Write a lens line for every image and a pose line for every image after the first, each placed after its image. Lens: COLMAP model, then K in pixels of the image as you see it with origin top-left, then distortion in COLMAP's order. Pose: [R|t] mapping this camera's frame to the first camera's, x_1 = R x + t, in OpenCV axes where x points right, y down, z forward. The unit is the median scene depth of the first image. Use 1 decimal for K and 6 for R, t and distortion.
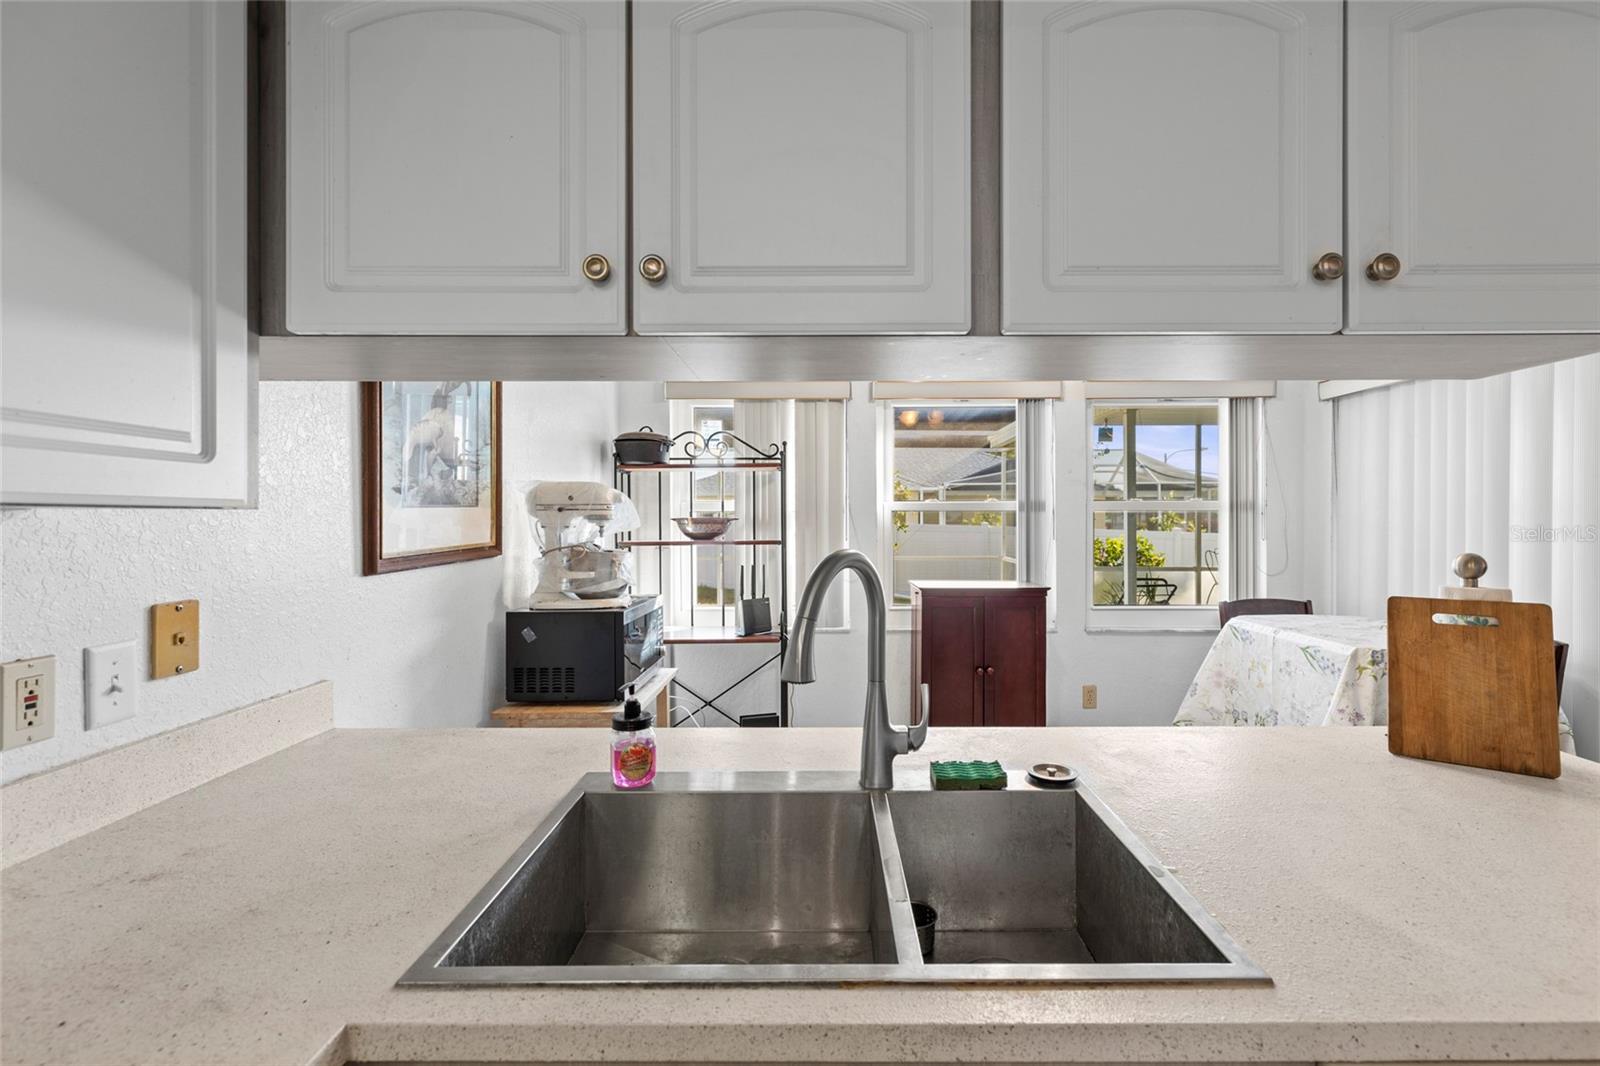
lens RADIAL K [[718.5, 0, 809.4], [0, 718.5, 524.5], [0, 0, 1]] dist [-0.000972, 0.002062]
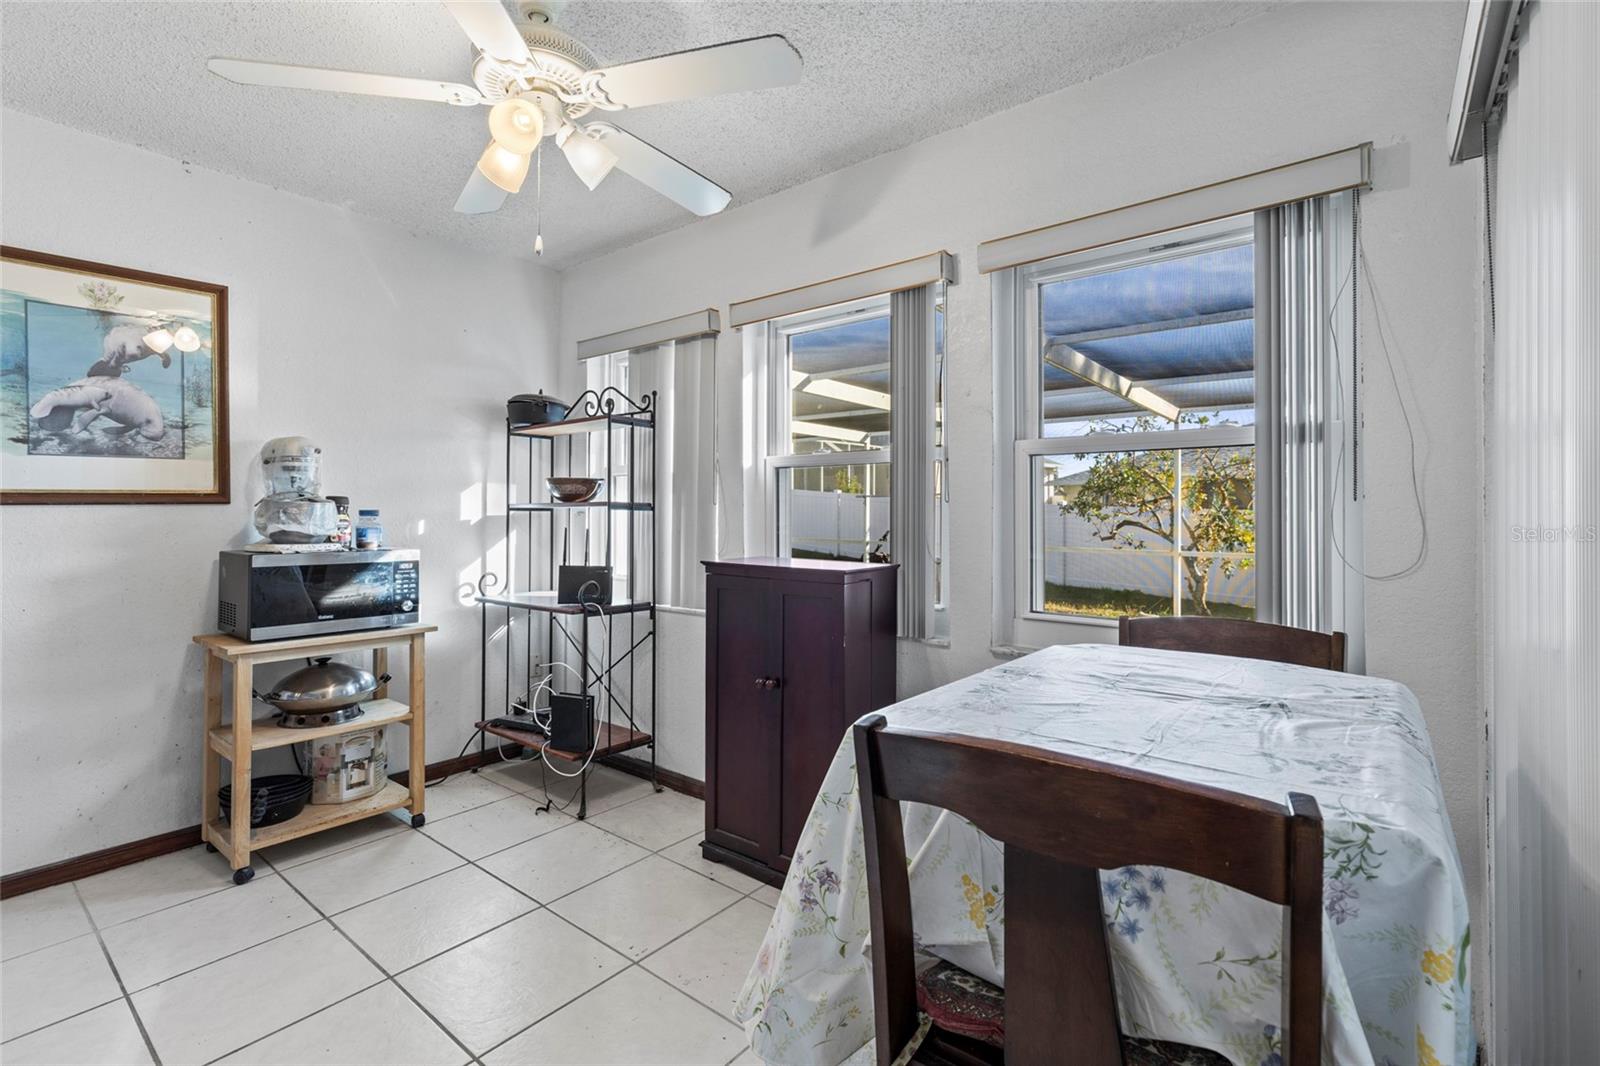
lens RADIAL K [[718.5, 0, 803.1], [0, 718.5, 521.6], [0, 0, 1]] dist [-0.000972, 0.002062]
pose [[0.789593, 0.008462, -0.613573, 0.650717], [-0.008622, 0.999959, 0.002694, 0.039945], [0.613570, 0.003163, 0.789634, 0.424605]]
